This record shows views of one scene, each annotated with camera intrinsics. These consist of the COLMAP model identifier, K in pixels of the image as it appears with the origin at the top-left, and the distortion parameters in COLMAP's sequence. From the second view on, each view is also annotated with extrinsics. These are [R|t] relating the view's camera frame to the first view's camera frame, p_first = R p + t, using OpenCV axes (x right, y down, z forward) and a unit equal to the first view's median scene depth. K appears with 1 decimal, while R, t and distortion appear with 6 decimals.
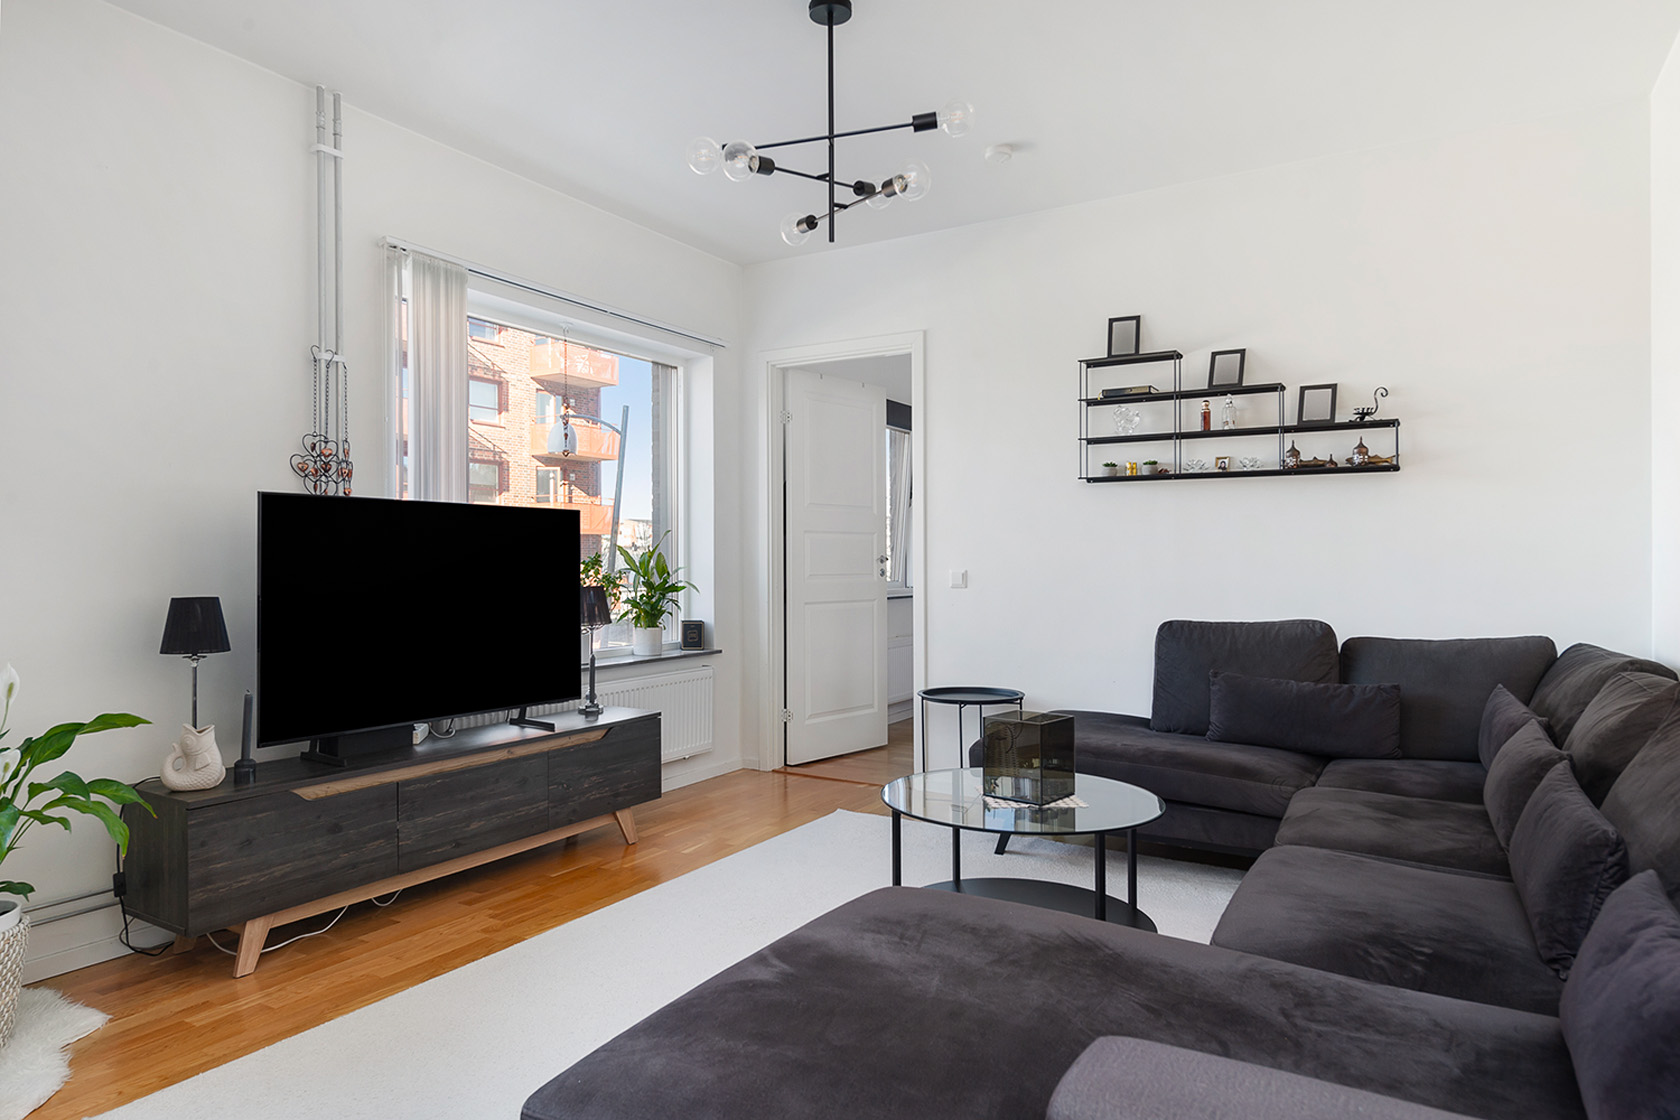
lens RADIAL K [[964.1, 0, 840.0], [0, 964.1, 560.0], [0, 0, 1]] dist [0.020629, -0.010847]
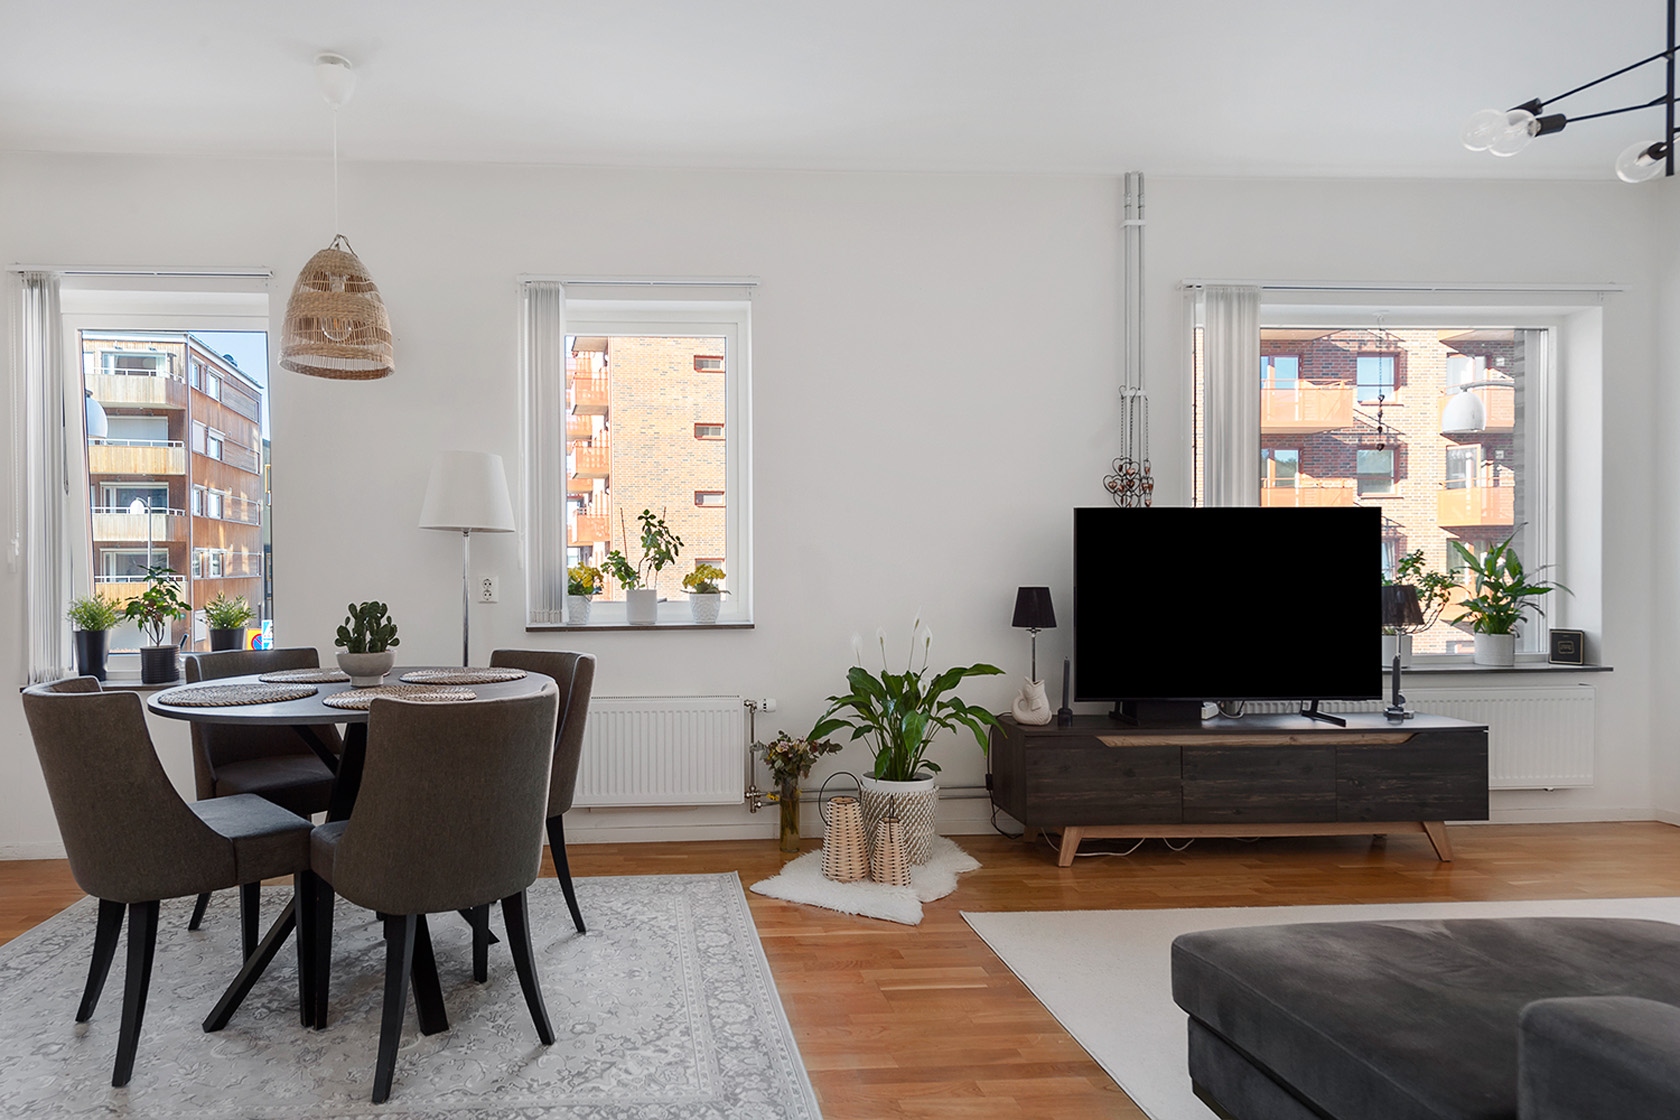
lens RADIAL K [[969.2, 0, 840.0], [0, 969.2, 560.0], [0, 0, 1]] dist [0.000053, -0.000121]
pose [[0.678497, -0.006072, -0.734578, 0.114336], [0.006817, 0.999975, -0.001969, 0.000456], [0.734571, -0.003672, 0.678521, -0.097253]]
